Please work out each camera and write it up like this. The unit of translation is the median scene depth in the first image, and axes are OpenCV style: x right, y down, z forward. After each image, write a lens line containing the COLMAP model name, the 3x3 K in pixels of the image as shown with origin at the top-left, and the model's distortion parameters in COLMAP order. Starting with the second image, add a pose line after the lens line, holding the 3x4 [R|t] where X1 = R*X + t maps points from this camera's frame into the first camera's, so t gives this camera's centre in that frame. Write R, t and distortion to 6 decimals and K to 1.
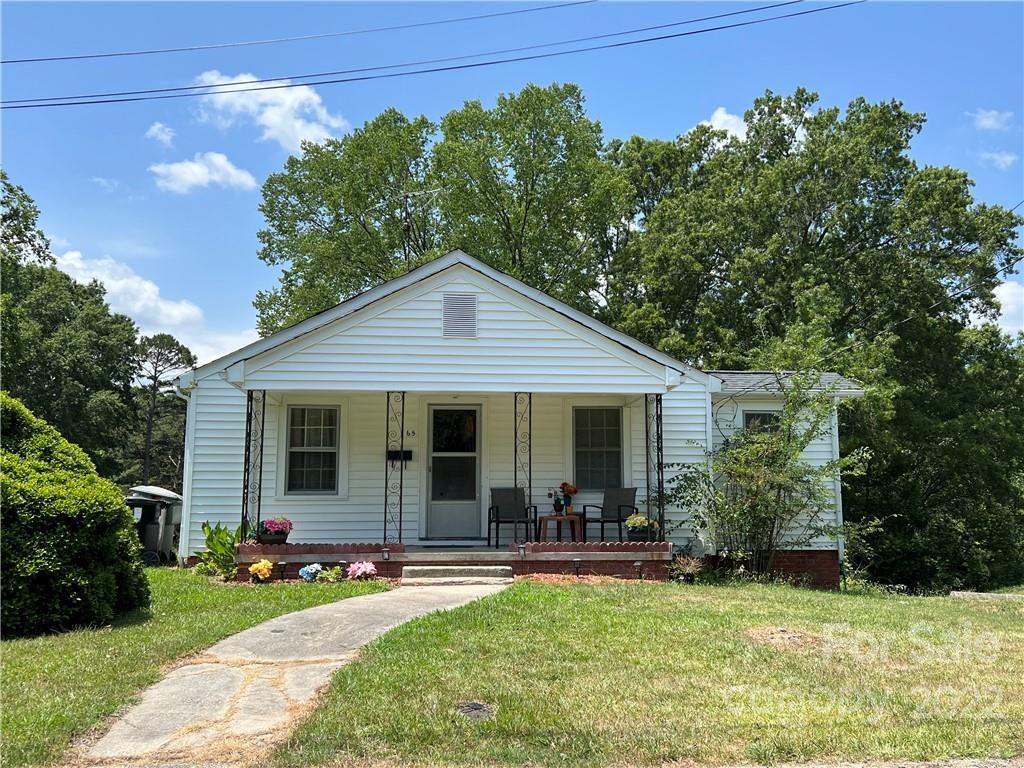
lens RADIAL K [[893.8, 0, 512.7], [0, 893.8, 386.7], [0, 0, 1]] dist [0.107544, -0.000710]
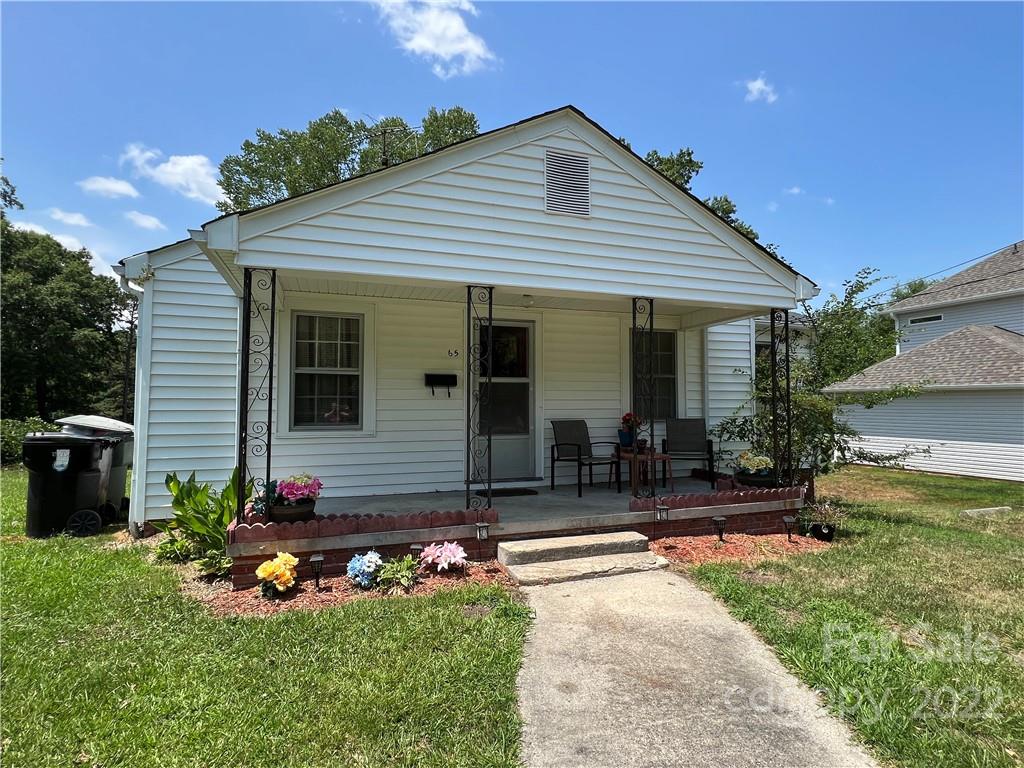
lens RADIAL K [[515.0, 0, 511.1], [0, 515.0, 381.1], [0, 0, 1]] dist [-0.001666, 0.014199]
pose [[0.968275, 0.010124, 0.249682, -0.180175], [-0.028785, 0.997047, 0.071199, 0.042940], [-0.248224, -0.076128, 0.965707, 0.540476]]
